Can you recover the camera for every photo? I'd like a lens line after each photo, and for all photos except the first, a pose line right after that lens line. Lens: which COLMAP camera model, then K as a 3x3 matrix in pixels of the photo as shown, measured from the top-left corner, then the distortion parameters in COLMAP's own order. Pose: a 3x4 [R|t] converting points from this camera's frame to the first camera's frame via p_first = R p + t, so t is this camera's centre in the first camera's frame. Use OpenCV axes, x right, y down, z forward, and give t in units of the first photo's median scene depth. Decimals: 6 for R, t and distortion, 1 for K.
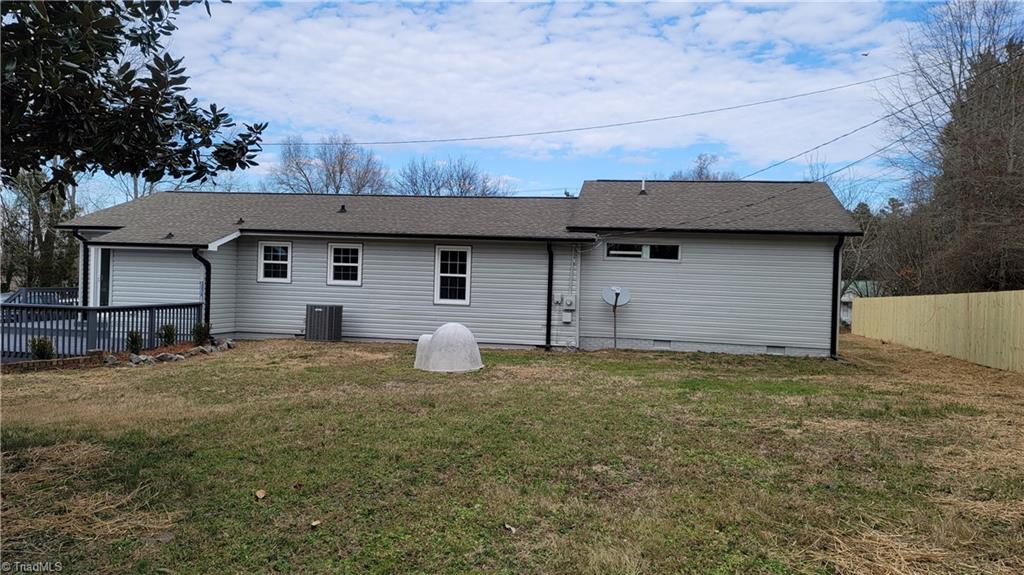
lens RADIAL K [[725.8, 0, 530.0], [0, 725.8, 287.0], [0, 0, 1]] dist [0.052175, -0.002261]
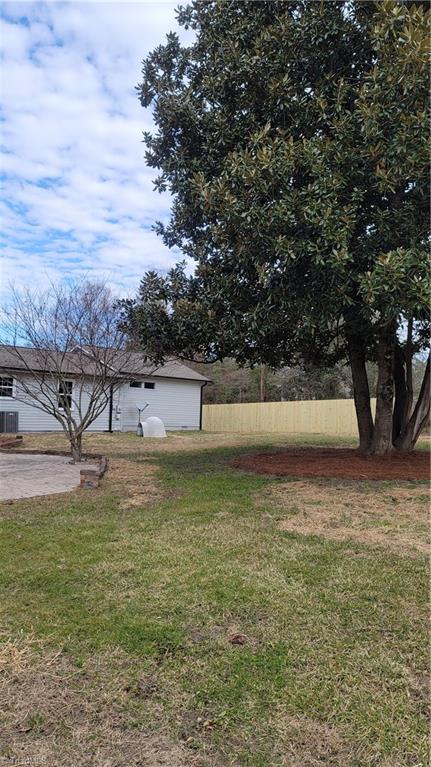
lens RADIAL K [[544.2, 0, 214.3], [0, 544.2, 392.7], [0, 0, 1]] dist [0.073962, -0.045701]
pose [[0.564838, 0.018595, 0.824992, -1.006870], [0.001946, 0.999713, -0.023866, 0.012204], [-0.825199, 0.015085, 0.564640, -0.085943]]
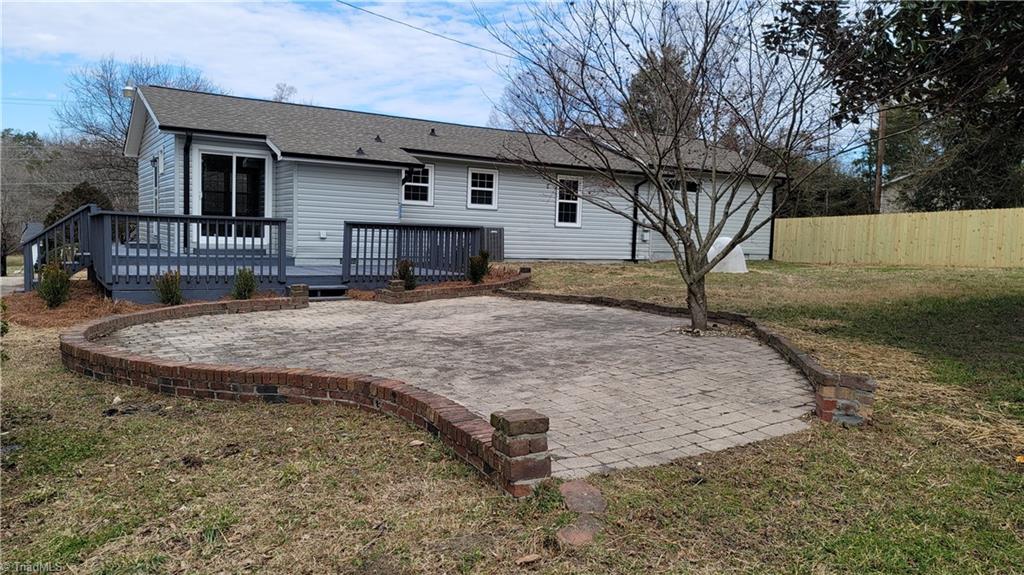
lens RADIAL K [[739.7, 0, 530.3], [0, 739.7, 290.0], [0, 0, 1]] dist [0.081943, -0.063900]
pose [[0.748207, -0.058261, 0.660903, -0.912762], [-0.000658, 0.996071, 0.088552, 0.019260], [-0.663465, -0.066690, 0.745229, 0.151541]]
